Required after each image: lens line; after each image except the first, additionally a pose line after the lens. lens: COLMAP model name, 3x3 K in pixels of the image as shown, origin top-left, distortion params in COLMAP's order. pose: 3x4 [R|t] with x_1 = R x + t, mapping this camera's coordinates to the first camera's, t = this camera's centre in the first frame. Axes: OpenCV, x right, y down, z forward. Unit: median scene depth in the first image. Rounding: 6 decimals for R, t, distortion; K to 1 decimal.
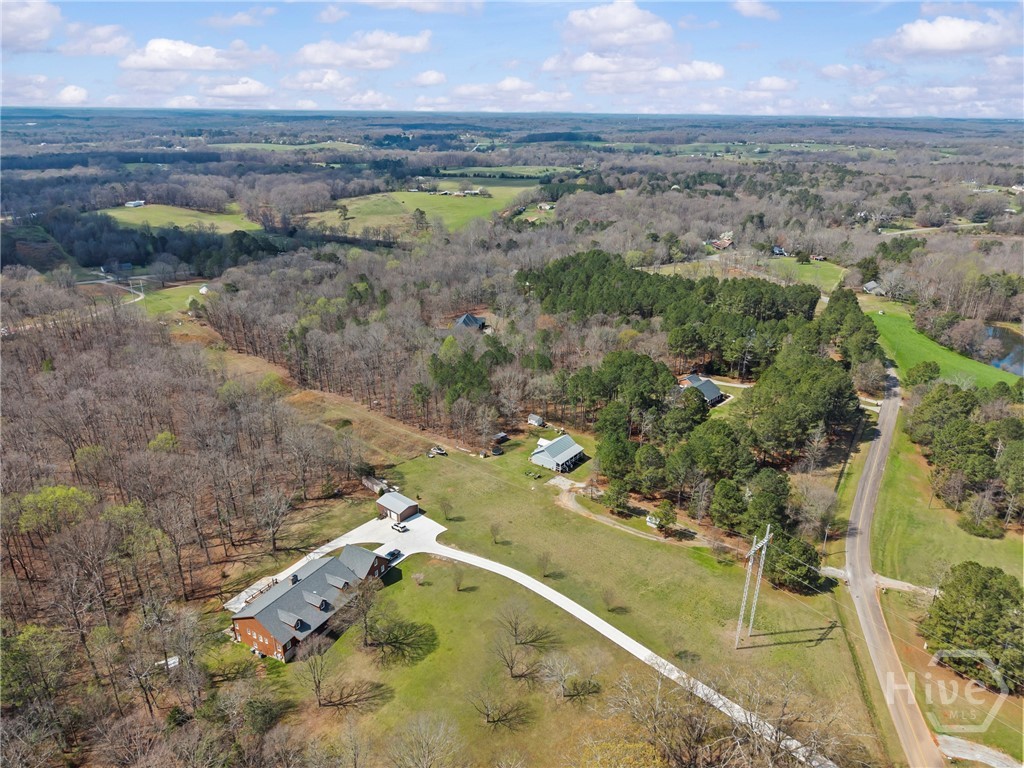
lens RADIAL K [[685.9, 0, 513.4], [0, 685.9, 385.1], [0, 0, 1]] dist [0.016186, -0.013833]
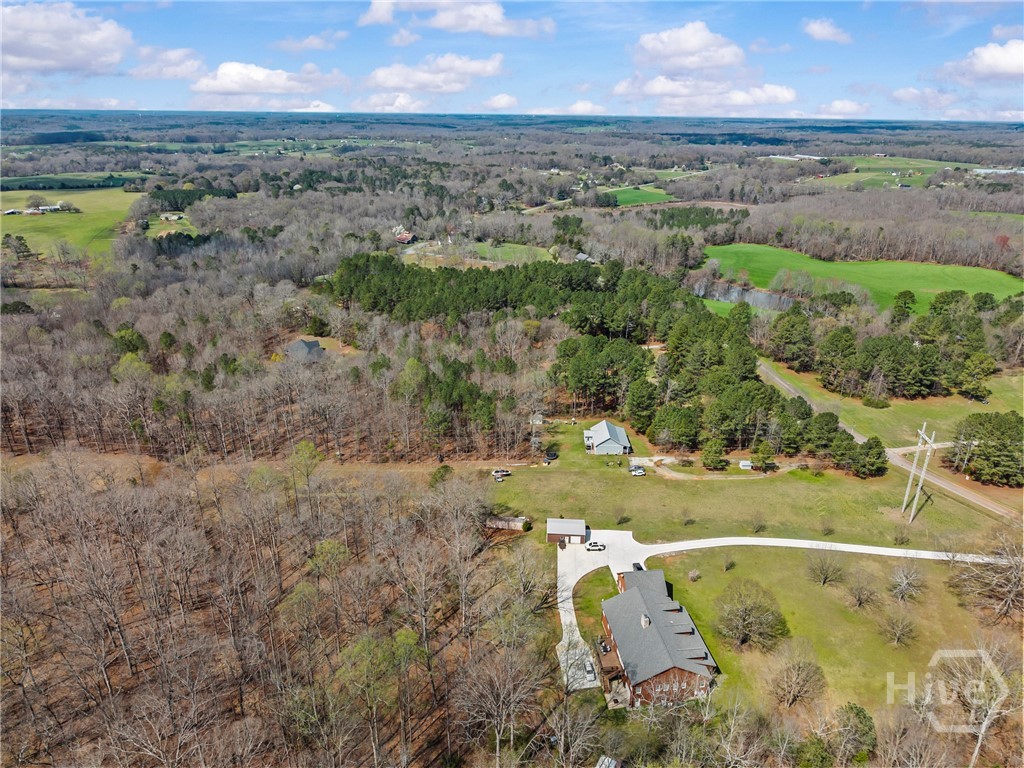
lens RADIAL K [[685.9, 0, 511.0], [0, 685.9, 381.2], [0, 0, 1]] dist [0.016186, -0.013833]
pose [[0.793035, -0.223139, 0.566838, -0.614609], [0.223390, 0.972199, 0.070177, -0.091099], [-0.566739, 0.070973, 0.820835, 0.213355]]
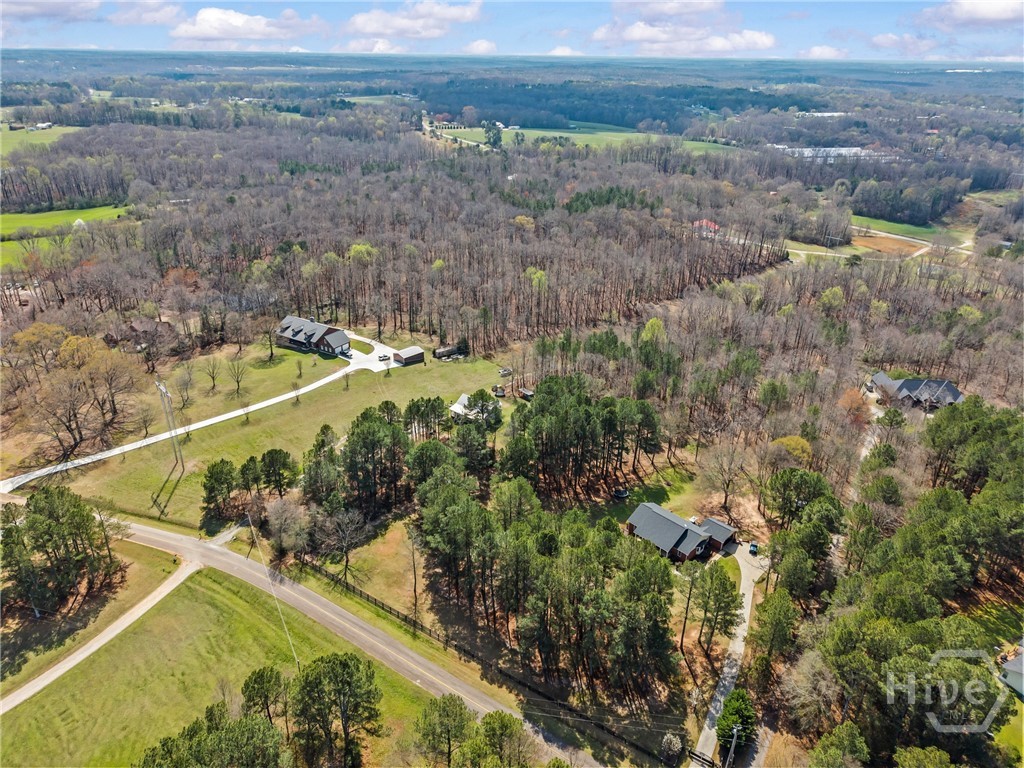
lens RADIAL K [[685.9, 0, 512.7], [0, 685.9, 386.9], [0, 0, 1]] dist [0.016186, -0.013833]
pose [[-0.041287, 0.429118, -0.902304, 0.940079], [-0.385470, 0.826320, 0.410620, -0.358897], [0.921796, 0.364764, 0.131296, 0.883139]]
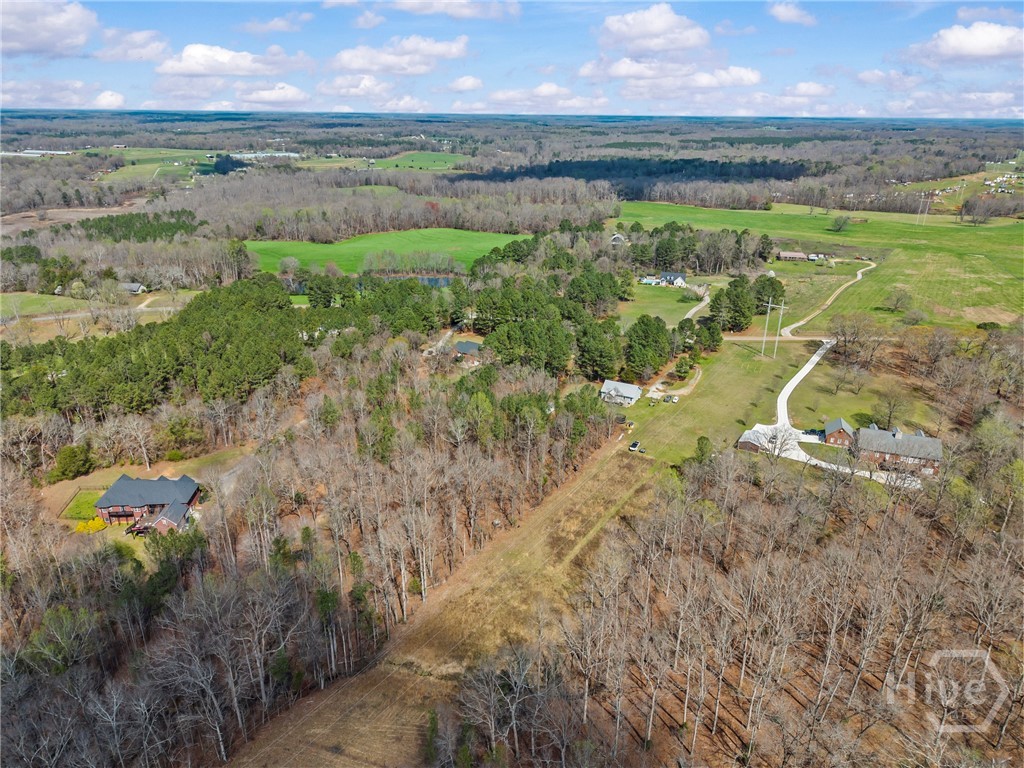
lens RADIAL K [[685.9, 0, 511.2], [0, 685.9, 393.0], [0, 0, 1]] dist [0.016186, -0.013833]
pose [[-0.167207, -0.385320, 0.907508, -0.997823], [0.357276, 0.834223, 0.420031, -0.475143], [-0.918910, 0.394462, -0.001822, 1.159045]]
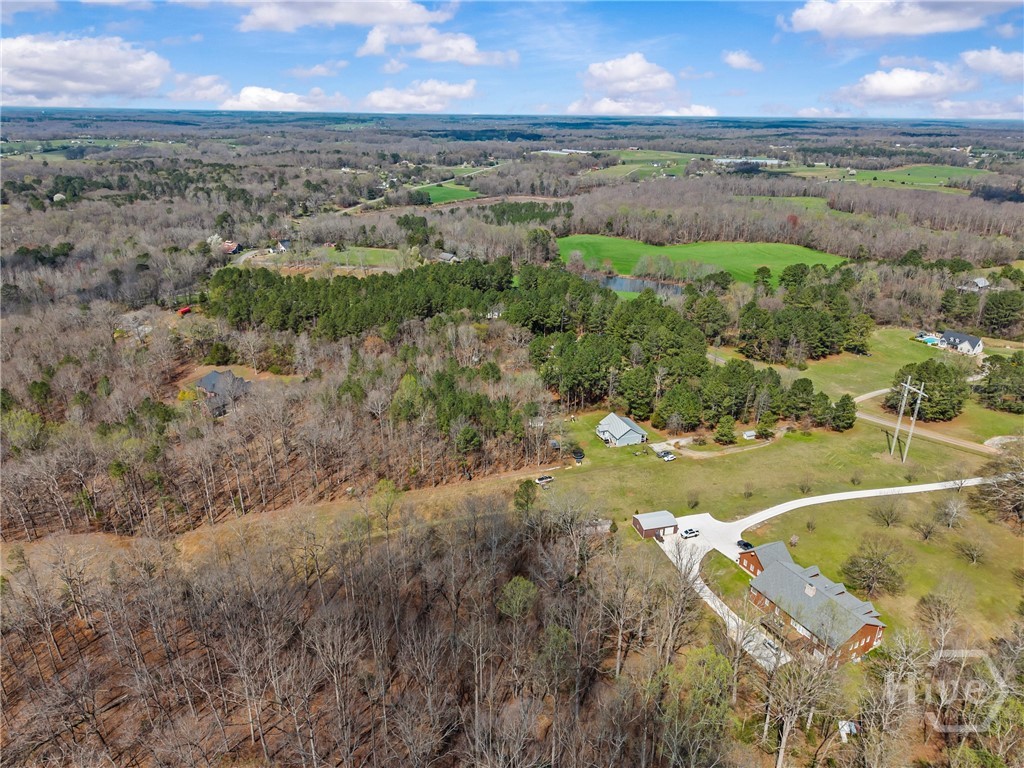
lens RADIAL K [[685.9, 0, 511.3], [0, 685.9, 385.7], [0, 0, 1]] dist [0.016186, -0.013833]
pose [[0.543501, -0.313814, 0.778542, -0.825555], [0.306086, 0.937720, 0.164296, -0.191133], [-0.781612, 0.149006, 0.605706, 0.463936]]
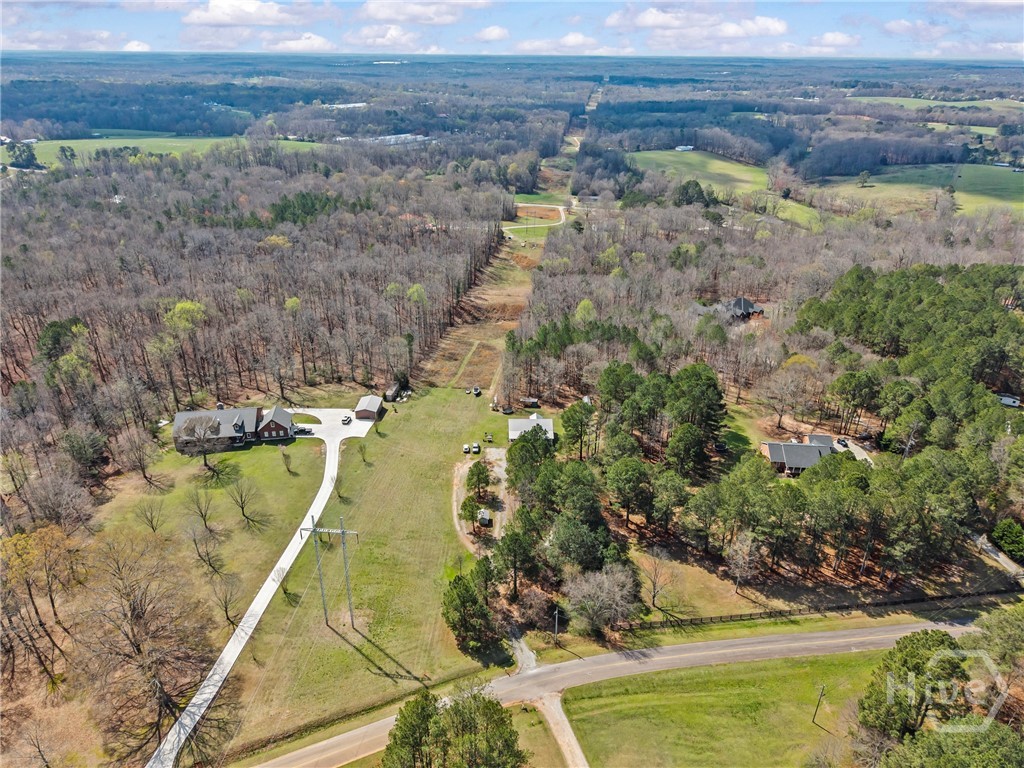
lens RADIAL K [[685.9, 0, 512.6], [0, 685.9, 387.1], [0, 0, 1]] dist [0.016186, -0.013833]
pose [[0.630820, 0.336569, -0.699134, 0.684621], [-0.291686, 0.937801, 0.188280, -0.129725], [0.719017, 0.085157, 0.689756, 0.305300]]
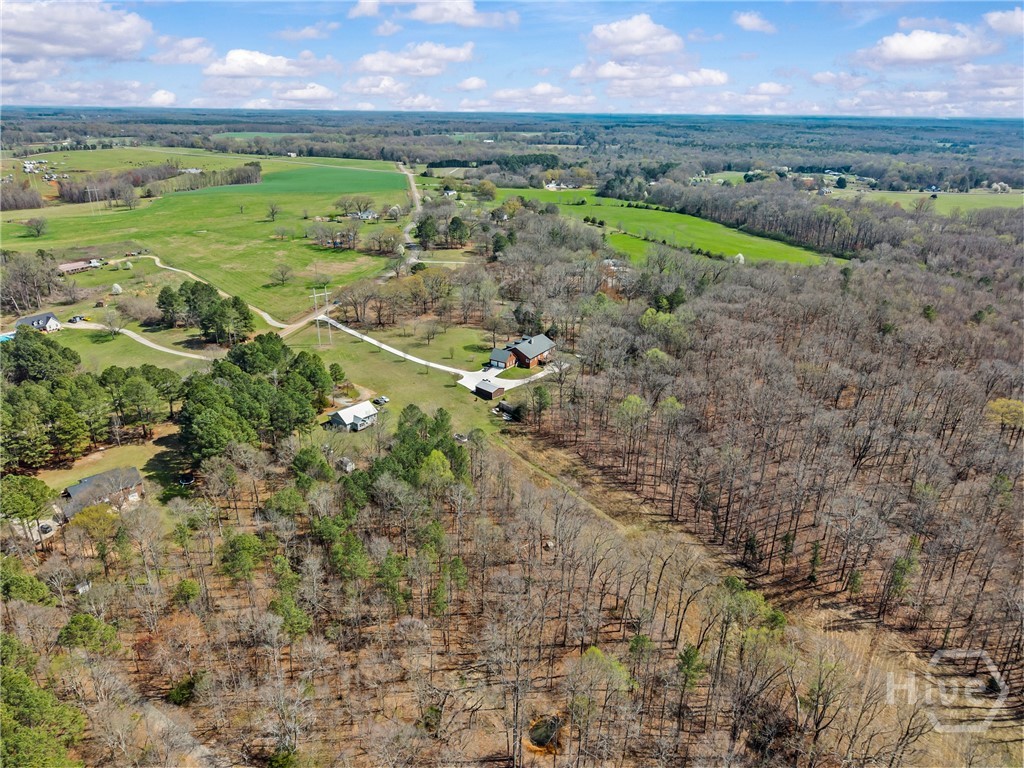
lens RADIAL K [[685.9, 0, 507.8], [0, 685.9, 376.0], [0, 0, 1]] dist [0.016186, -0.013833]
pose [[-0.998423, -0.037093, 0.042137, -0.225756], [0.001624, 0.731202, 0.682159, -0.688608], [-0.056114, 0.681152, -0.729989, 1.714594]]
